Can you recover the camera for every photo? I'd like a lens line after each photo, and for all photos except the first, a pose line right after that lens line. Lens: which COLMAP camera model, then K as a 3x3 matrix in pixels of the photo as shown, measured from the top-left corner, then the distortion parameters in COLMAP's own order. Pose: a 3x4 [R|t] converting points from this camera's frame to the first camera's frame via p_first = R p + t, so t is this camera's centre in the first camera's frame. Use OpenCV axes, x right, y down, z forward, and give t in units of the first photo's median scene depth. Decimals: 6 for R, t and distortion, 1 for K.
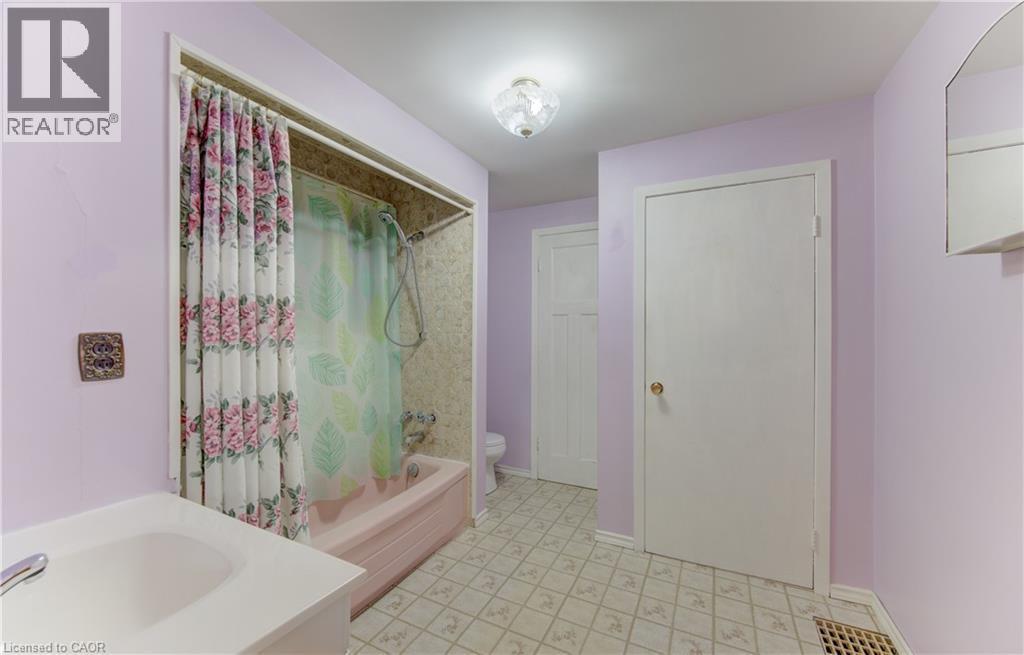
lens RADIAL K [[404.5, 0, 512.7], [0, 404.5, 330.6], [0, 0, 1]] dist [0.000382, 0.000006]
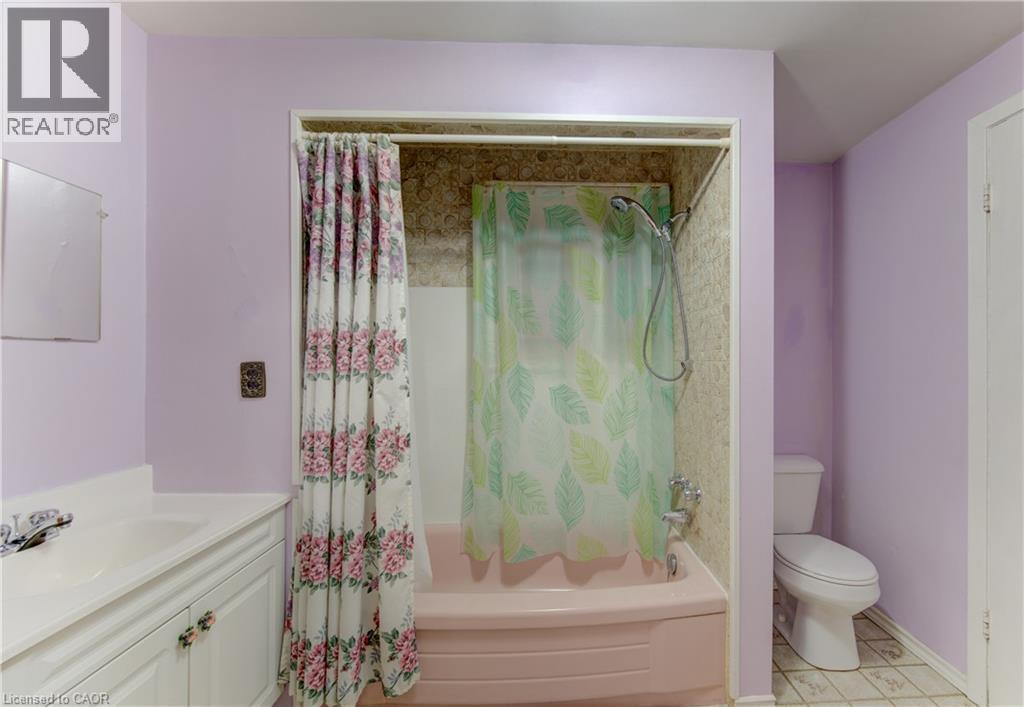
lens RADIAL K [[416.0, 0, 512.4], [0, 416.0, 359.1], [0, 0, 1]] dist [-0.003142, -0.000418]
pose [[0.484618, -0.005780, -0.874707, 0.244785], [0.007551, 0.999969, -0.002424, 0.002412], [0.874693, -0.005430, 0.484646, 0.448870]]
